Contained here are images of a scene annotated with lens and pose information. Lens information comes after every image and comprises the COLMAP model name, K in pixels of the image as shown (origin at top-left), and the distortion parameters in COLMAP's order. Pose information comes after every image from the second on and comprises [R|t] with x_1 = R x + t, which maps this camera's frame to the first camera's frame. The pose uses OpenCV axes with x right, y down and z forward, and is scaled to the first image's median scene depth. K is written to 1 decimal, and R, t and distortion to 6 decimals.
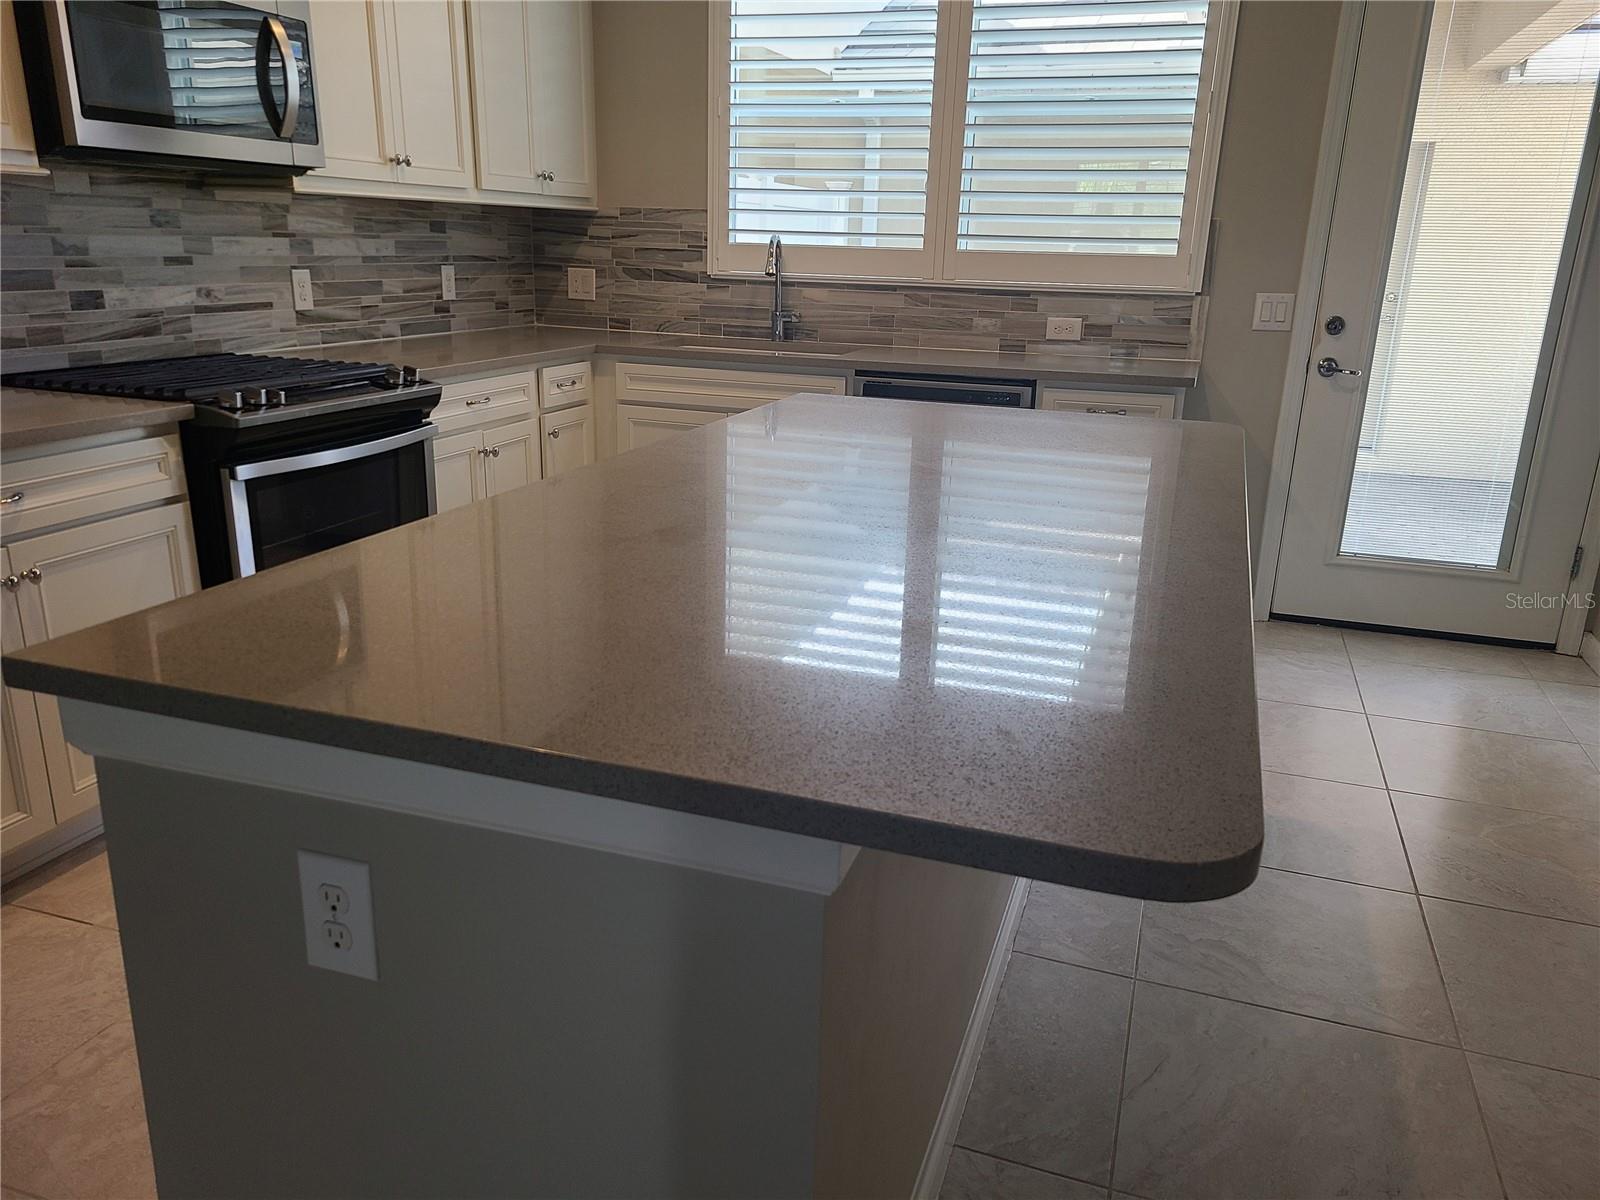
lens RADIAL K [[1198.9, 0, 801.8], [0, 1198.9, 602.5], [0, 0, 1]] dist [0.053472, -0.031658]
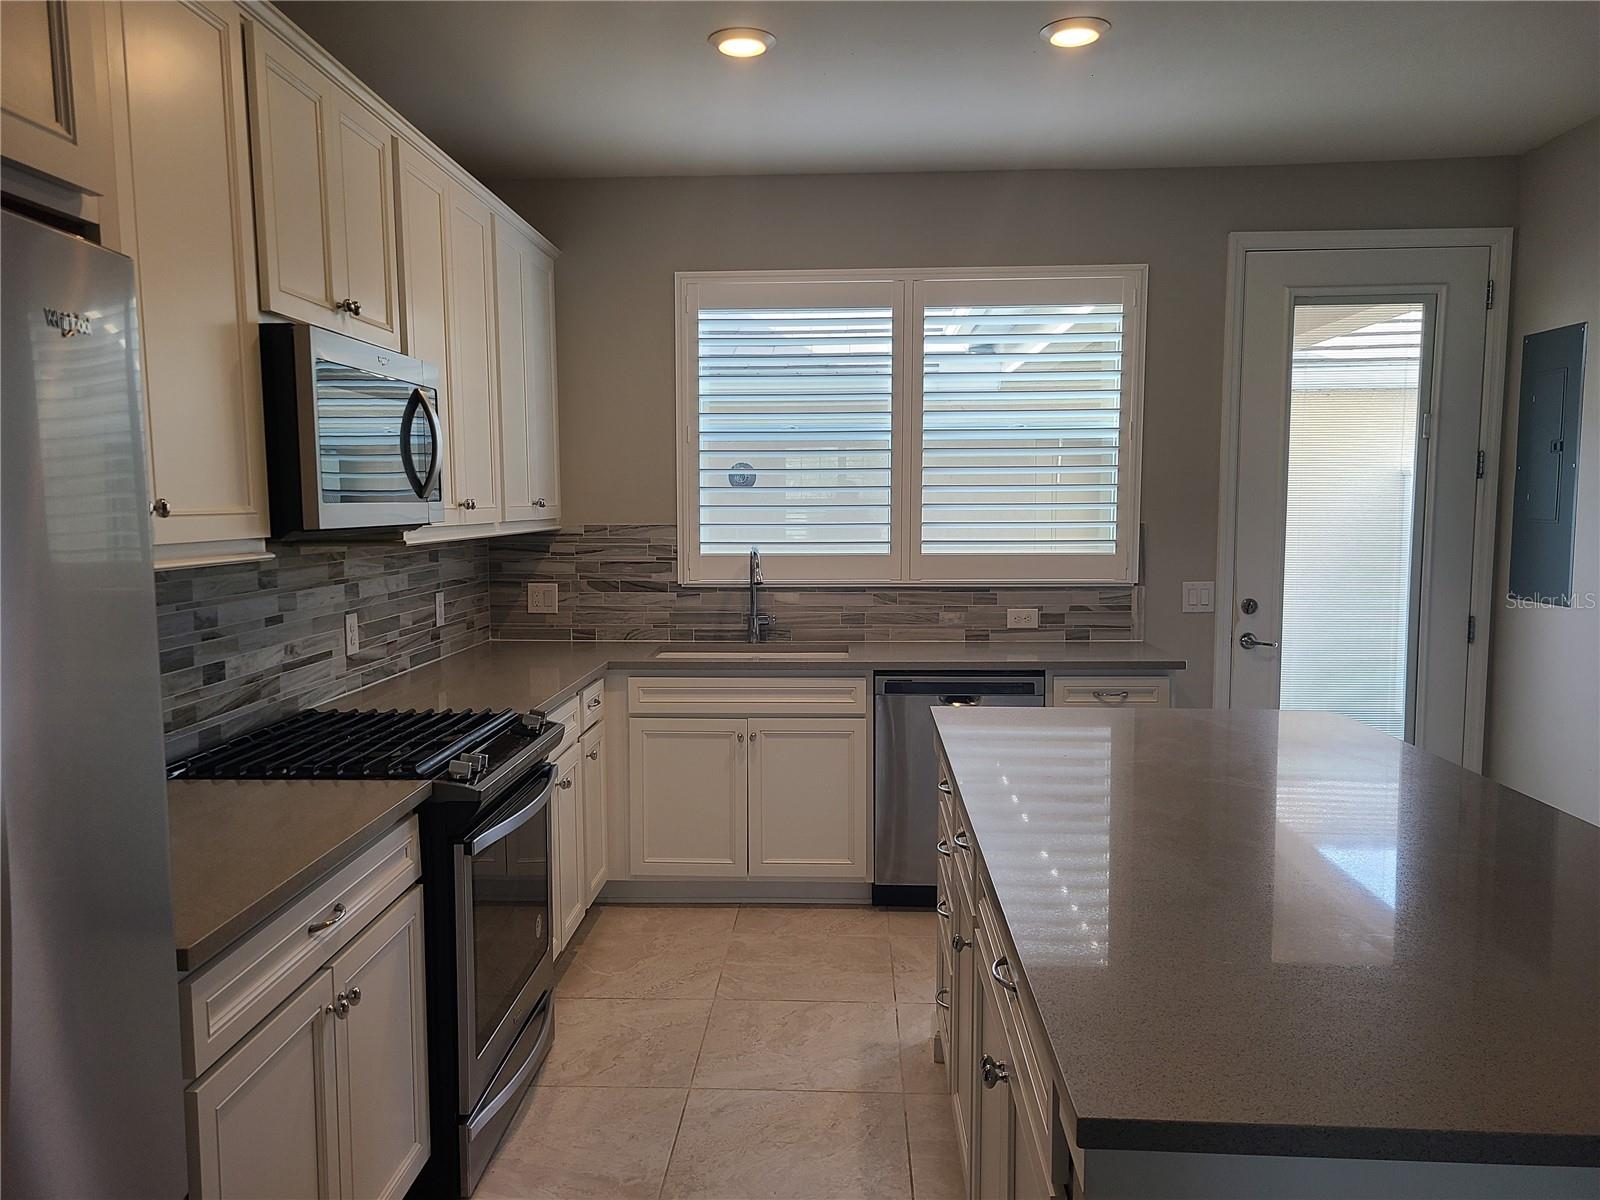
lens RADIAL K [[1198.9, 0, 789.1], [0, 1198.9, 603.3], [0, 0, 1]] dist [0.053472, -0.031658]
pose [[0.960866, -0.055380, 0.271422, -0.313766], [0.109645, 0.975826, -0.189053, -0.058336], [-0.254391, 0.211414, 0.943710, 0.001998]]
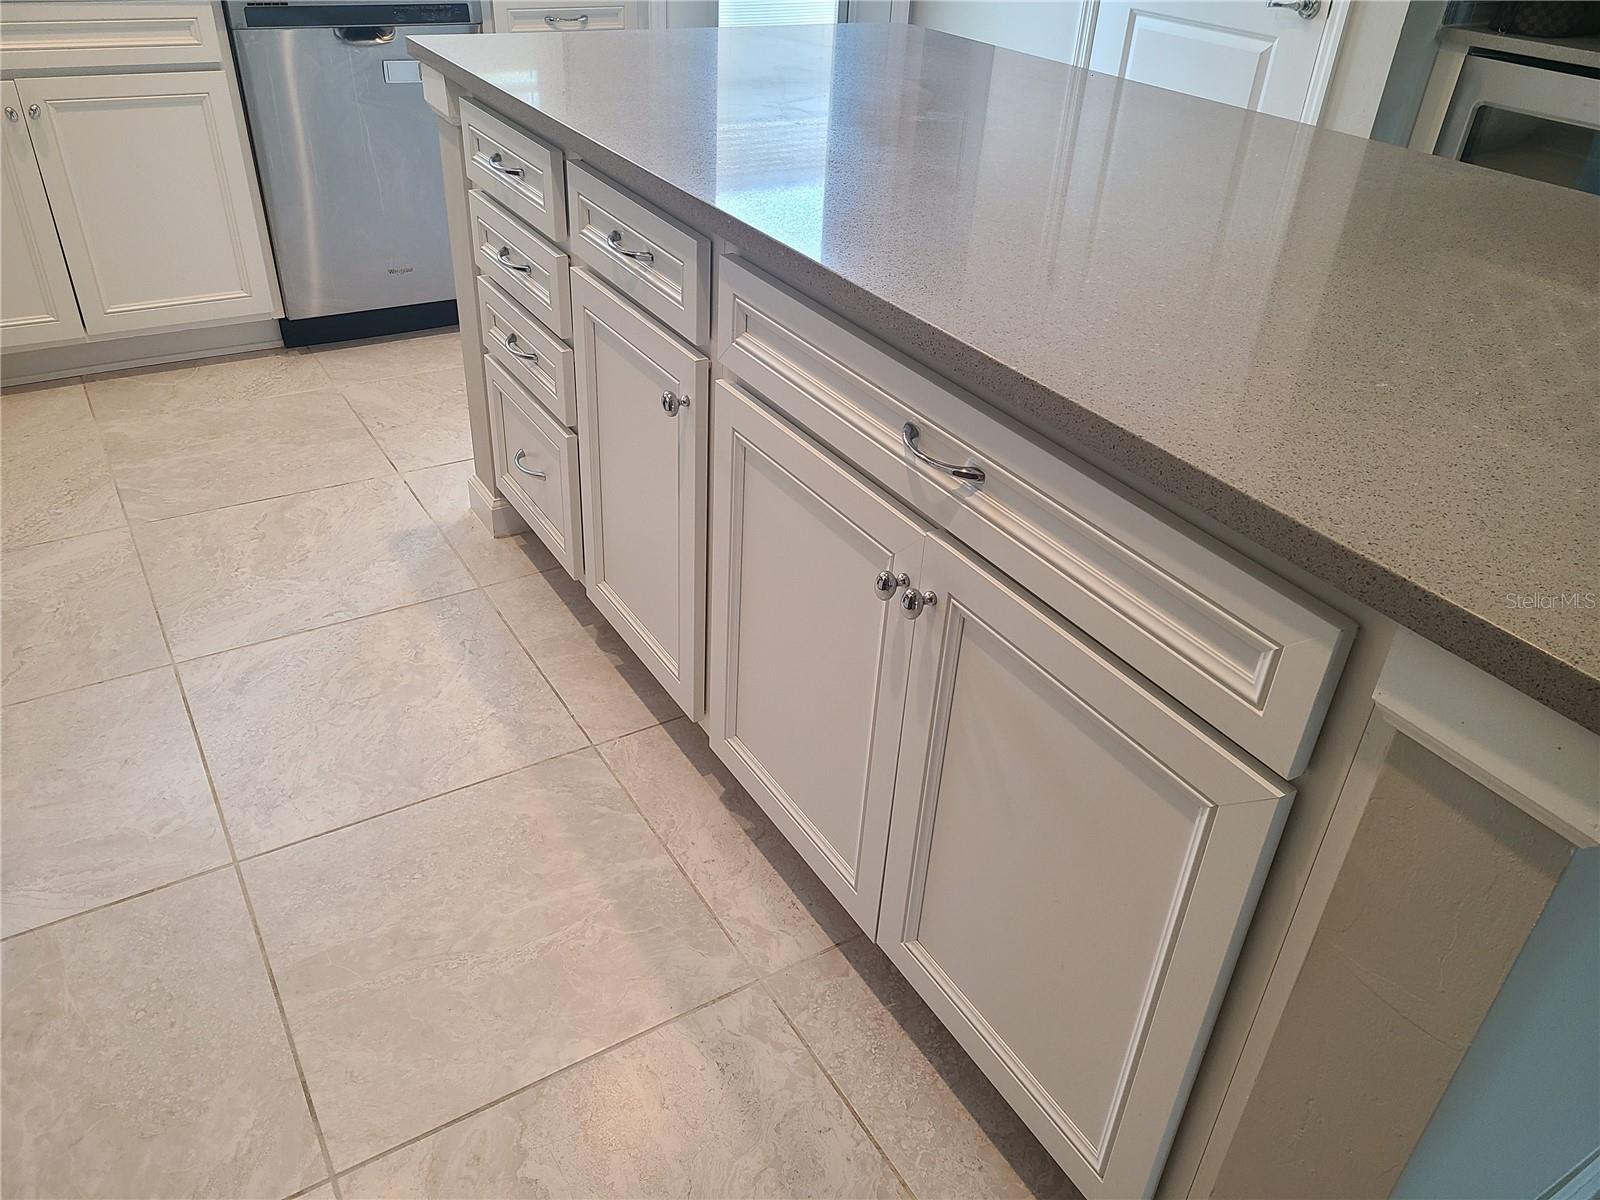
lens RADIAL K [[1198.9, 0, 796.7], [0, 1198.9, 599.9], [0, 0, 1]] dist [0.053472, -0.031658]
pose [[0.635273, -0.418570, 0.649020, -0.340547], [0.195057, 0.900103, 0.389574, -0.086542], [-0.747249, -0.120890, 0.653456, 0.263968]]
